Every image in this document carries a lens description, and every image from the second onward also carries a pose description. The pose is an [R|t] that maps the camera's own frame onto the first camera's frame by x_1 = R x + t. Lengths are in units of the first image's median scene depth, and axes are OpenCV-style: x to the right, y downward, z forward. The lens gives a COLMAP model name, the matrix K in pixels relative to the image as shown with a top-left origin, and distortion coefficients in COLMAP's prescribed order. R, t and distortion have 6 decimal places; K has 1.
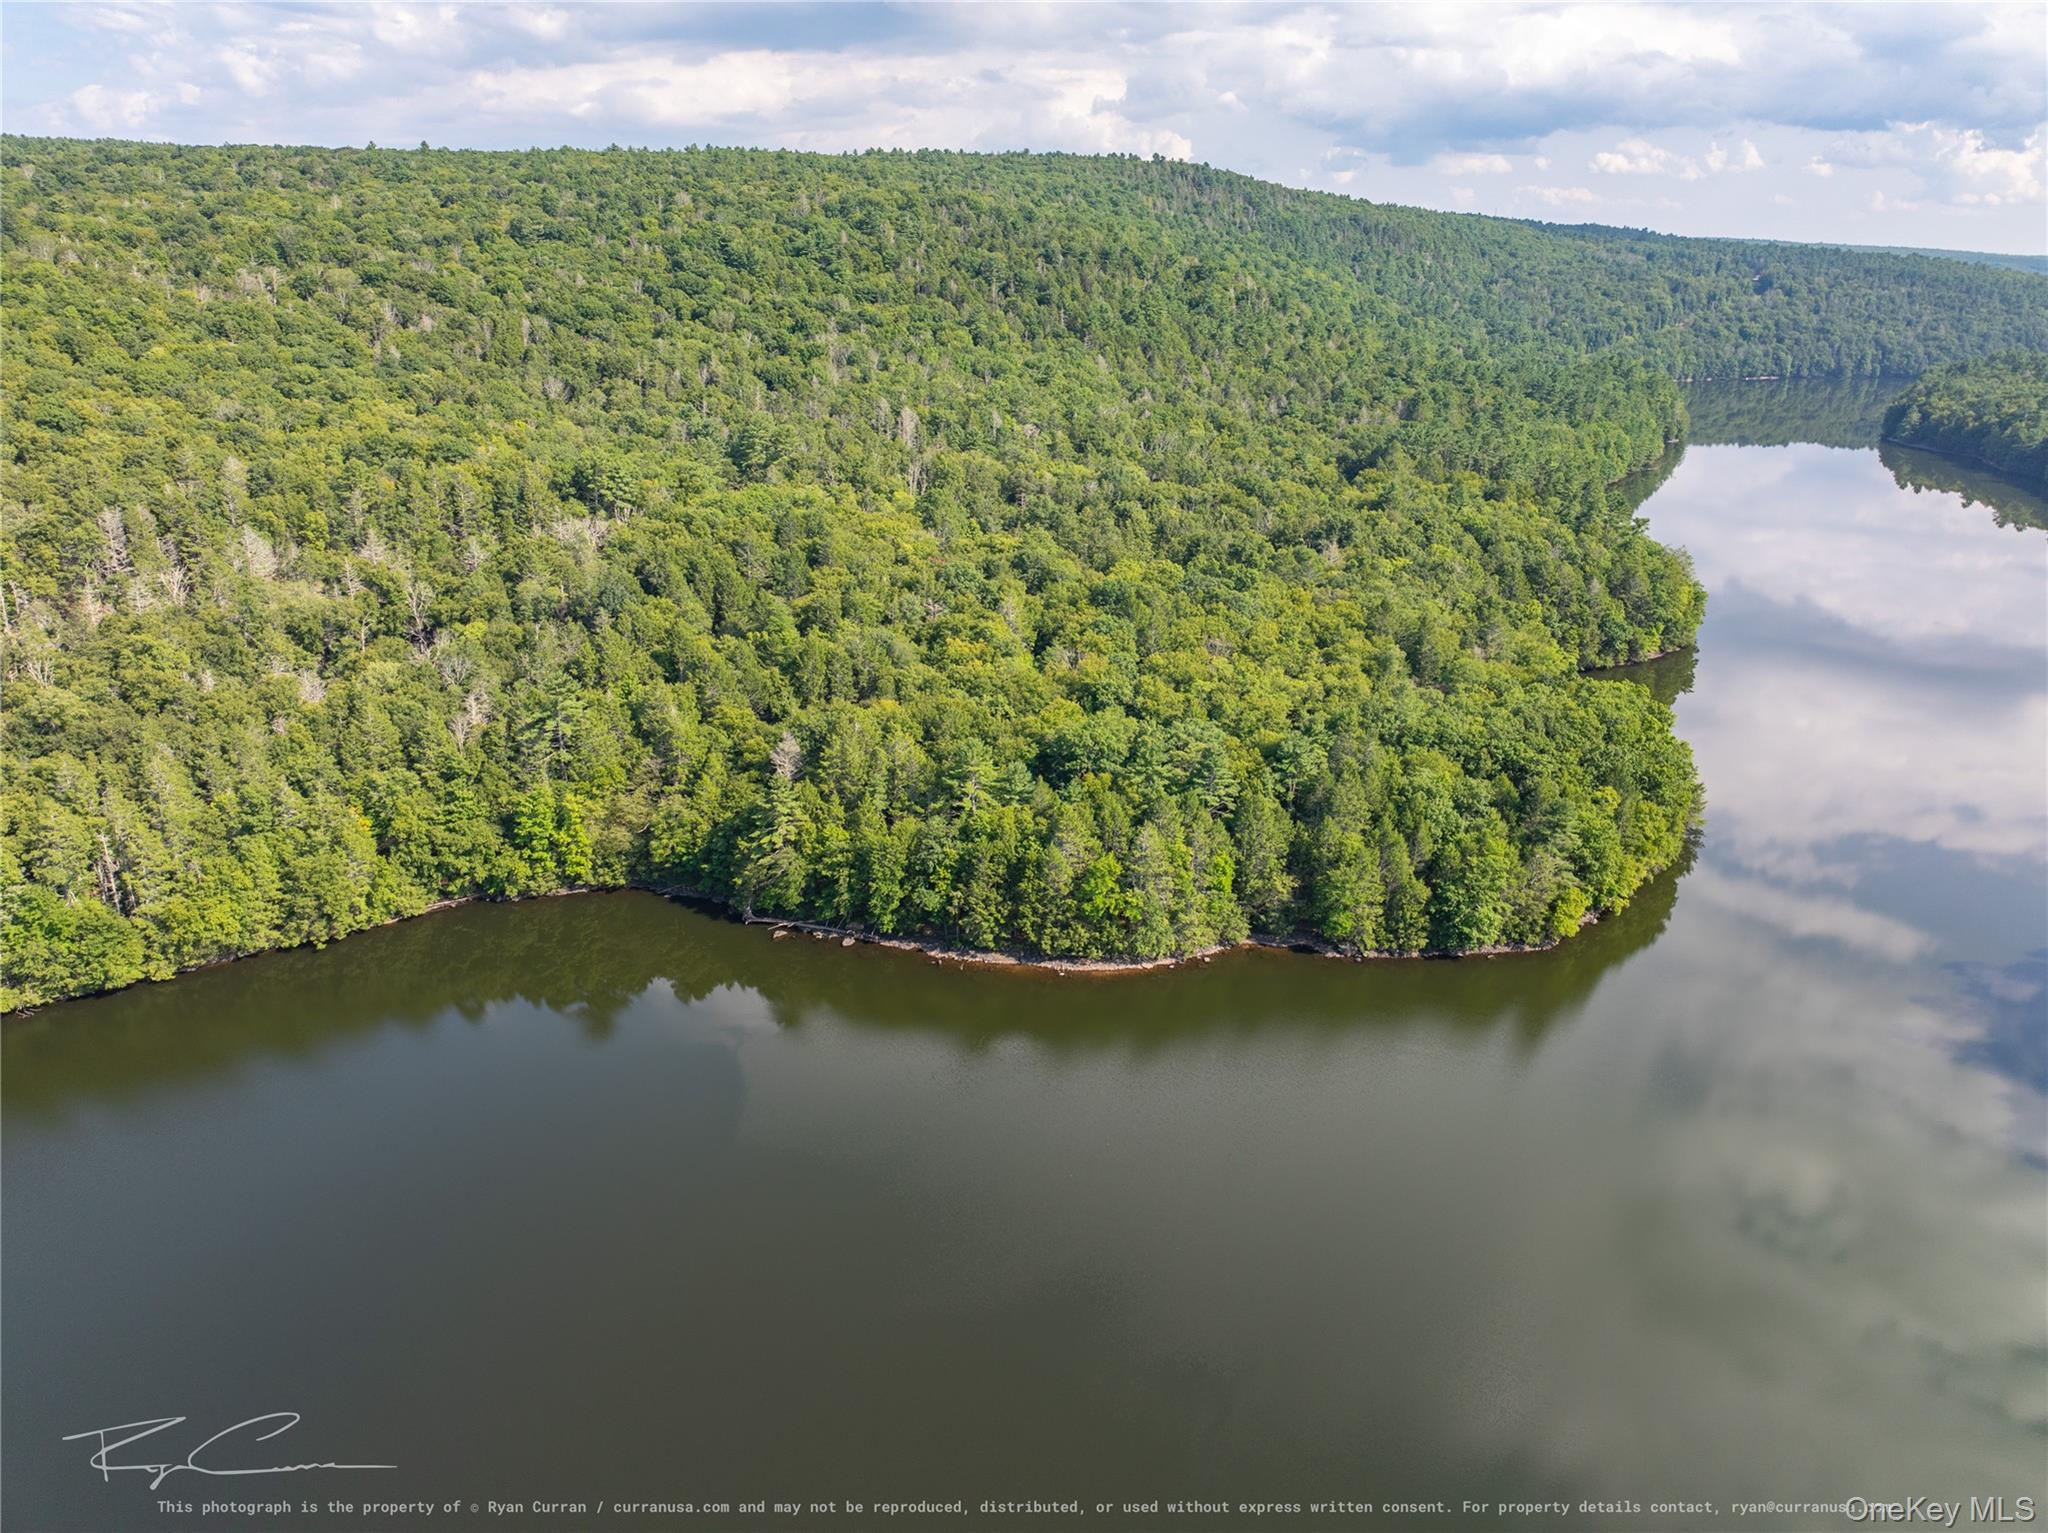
lens RADIAL K [[1448.6, 0, 1023.7], [0, 1448.6, 750.8], [0, 0, 1]] dist [-0.049898, 0.018775]
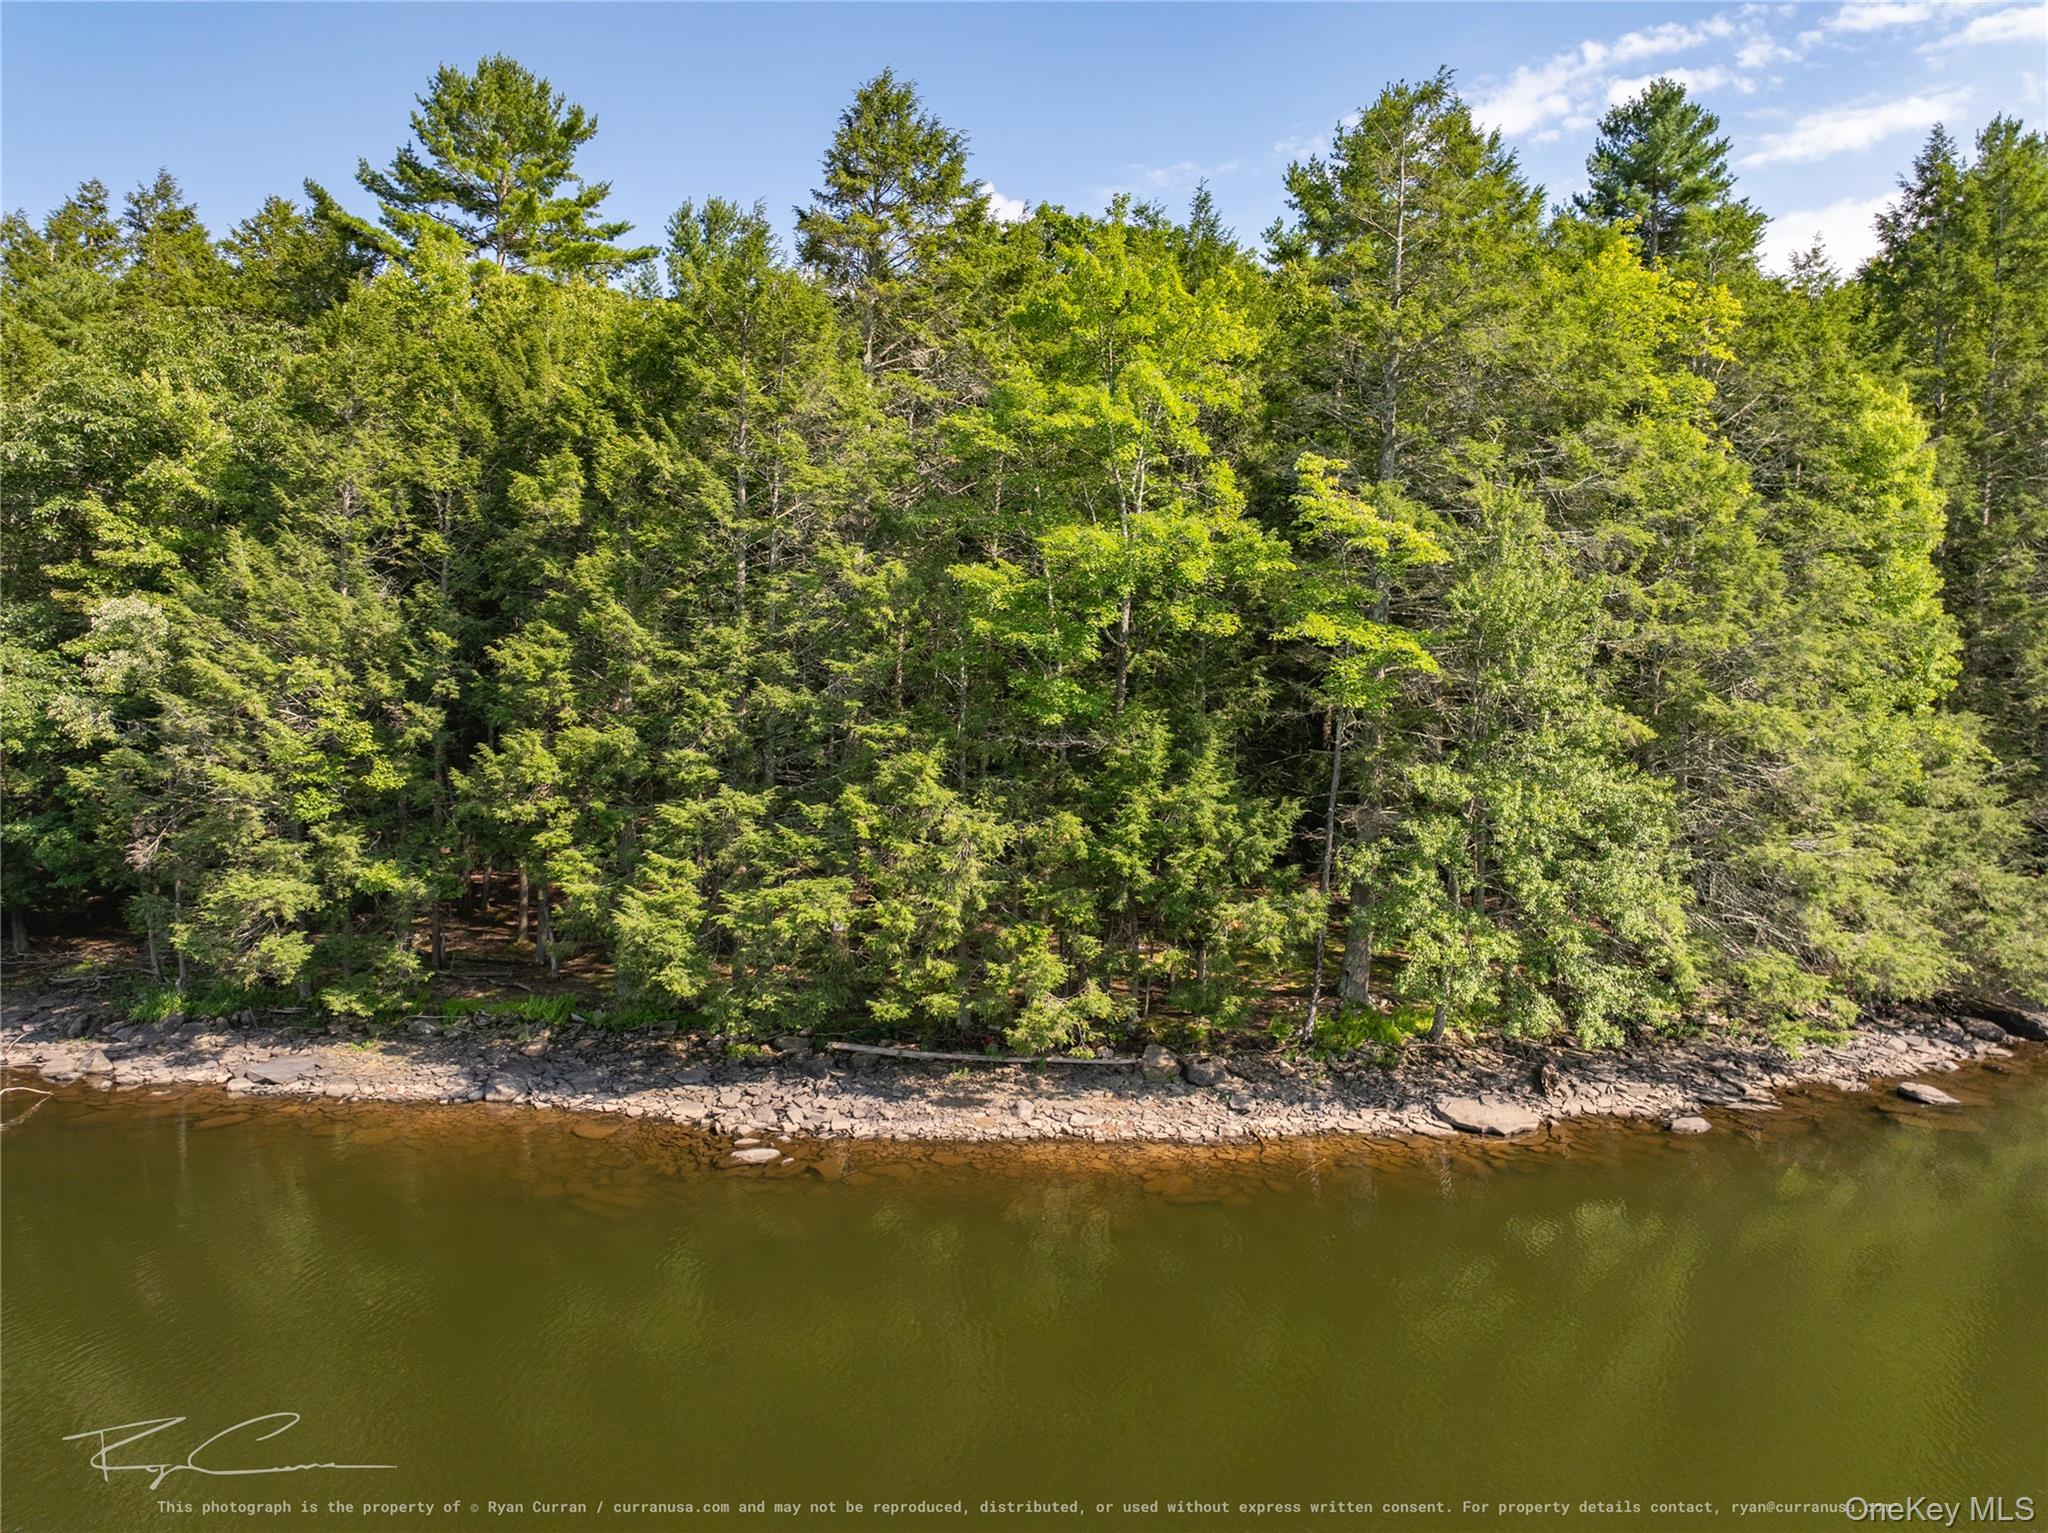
lens RADIAL K [[1448.6, 0, 1017.2], [0, 1448.6, 771.7], [0, 0, 1]] dist [-0.049898, 0.018775]
pose [[0.999211, 0.002409, -0.039642, 0.046065], [-0.014737, 0.949390, -0.313755, 0.144814], [0.036880, 0.314092, 0.948676, 0.794255]]
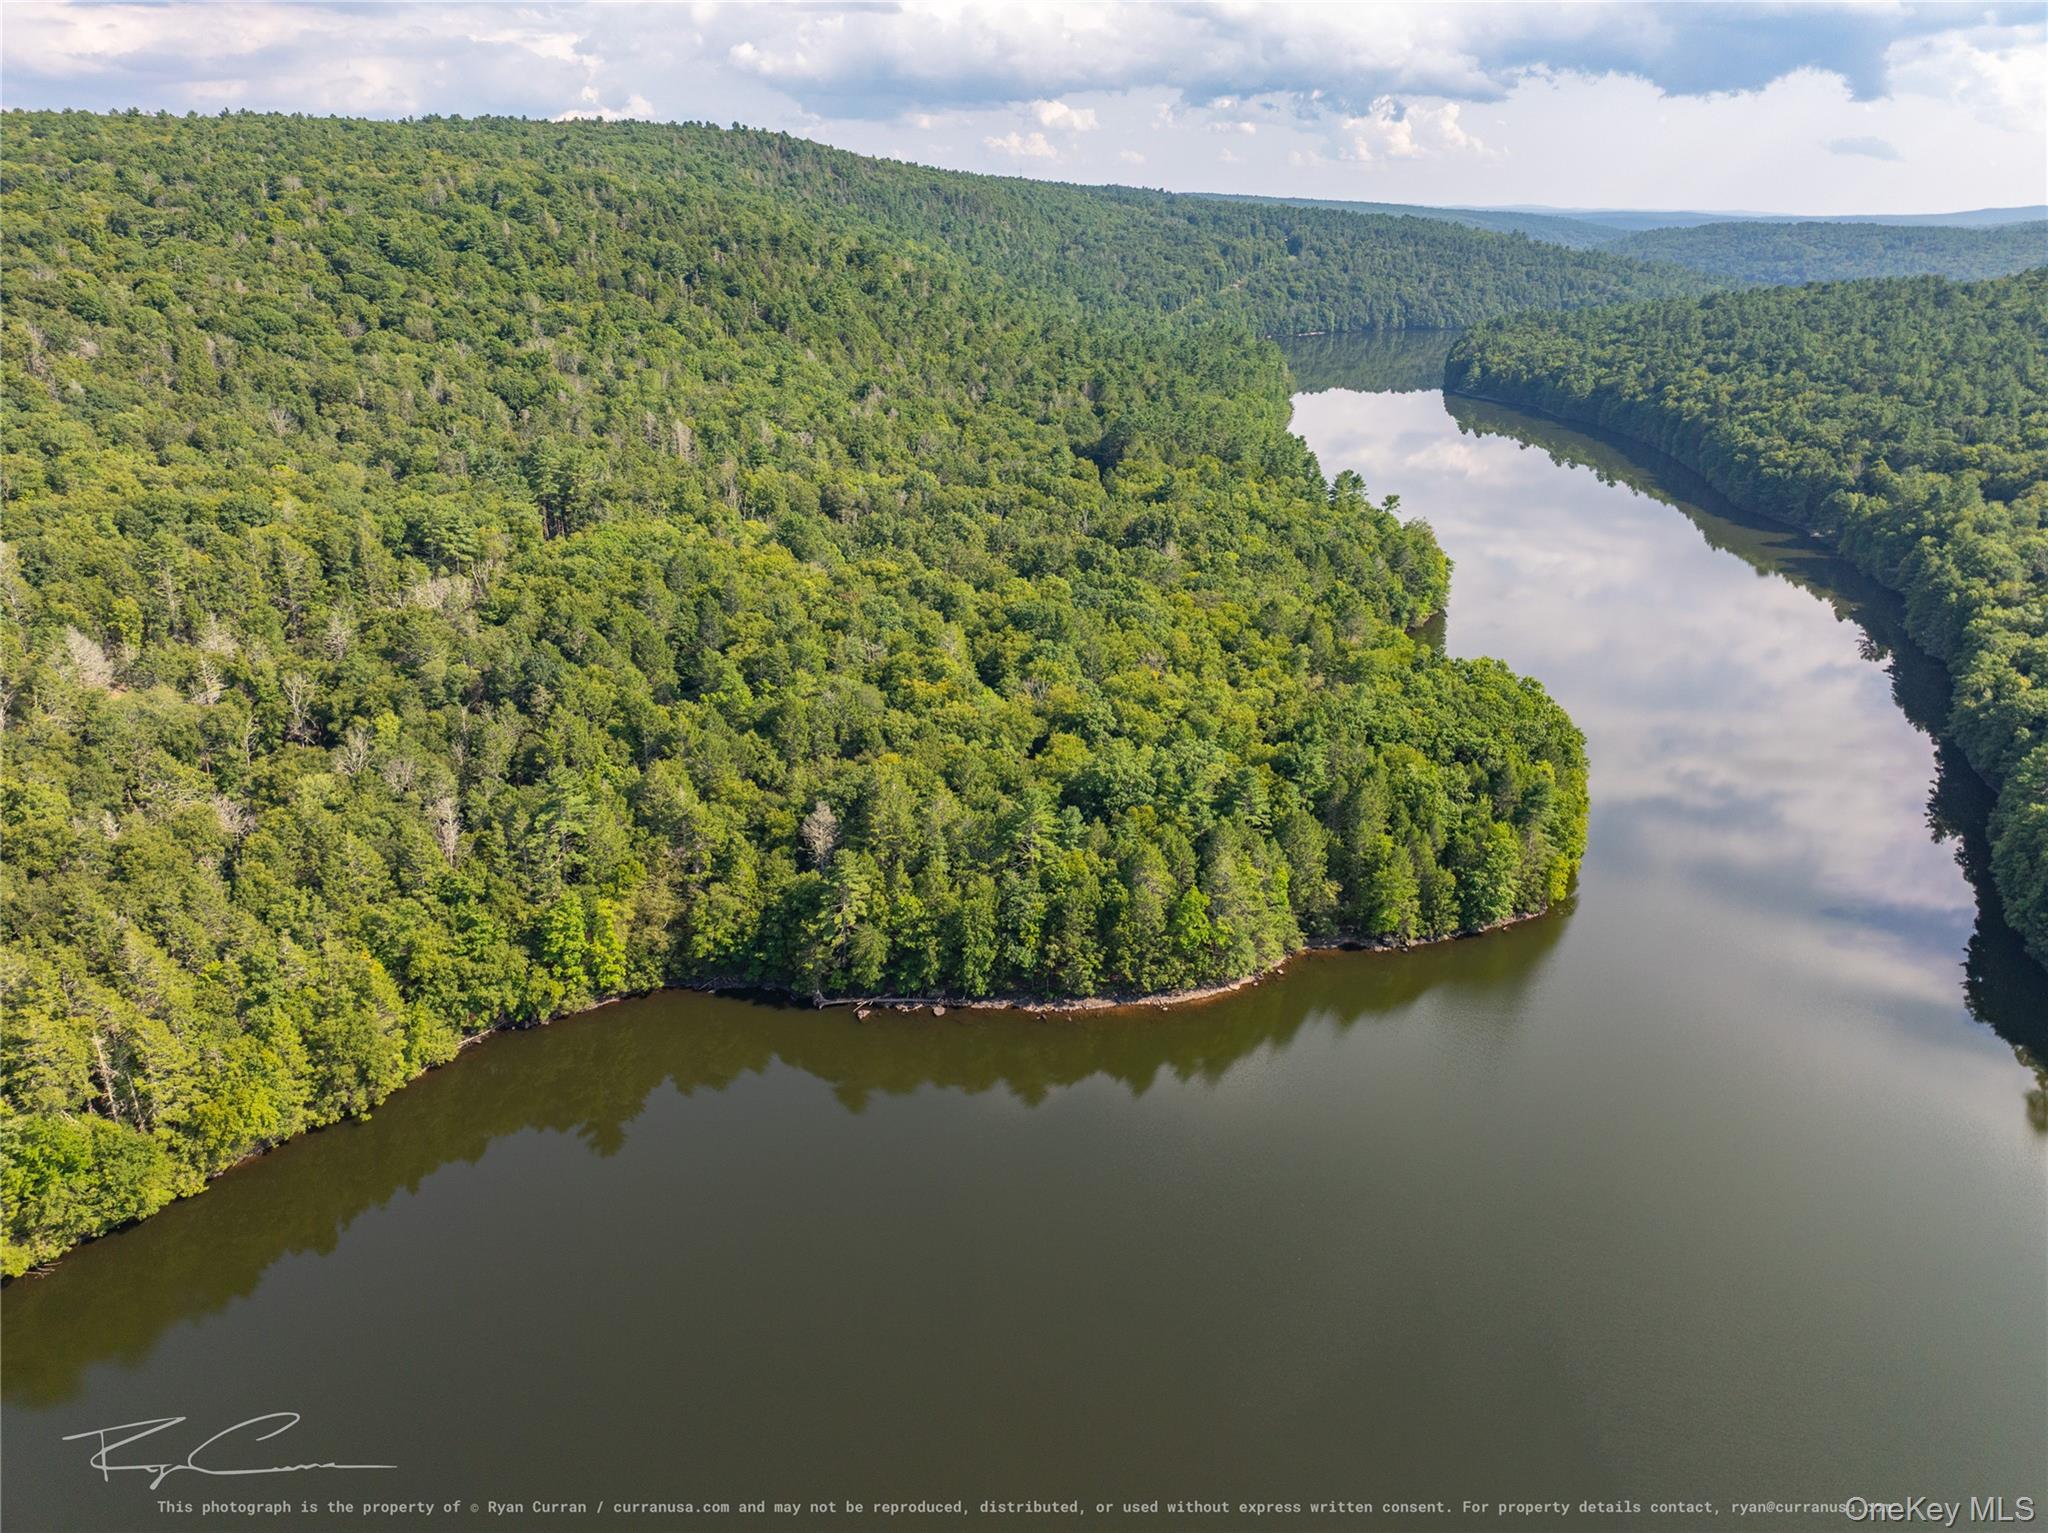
lens RADIAL K [[1448.6, 0, 1025.6], [0, 1448.6, 760.7], [0, 0, 1]] dist [-0.049898, 0.018775]
pose [[0.946857, -0.114278, 0.300669, -0.320213], [0.103980, 0.993317, 0.050088, -0.074091], [-0.304384, -0.016163, 0.952412, 0.049400]]
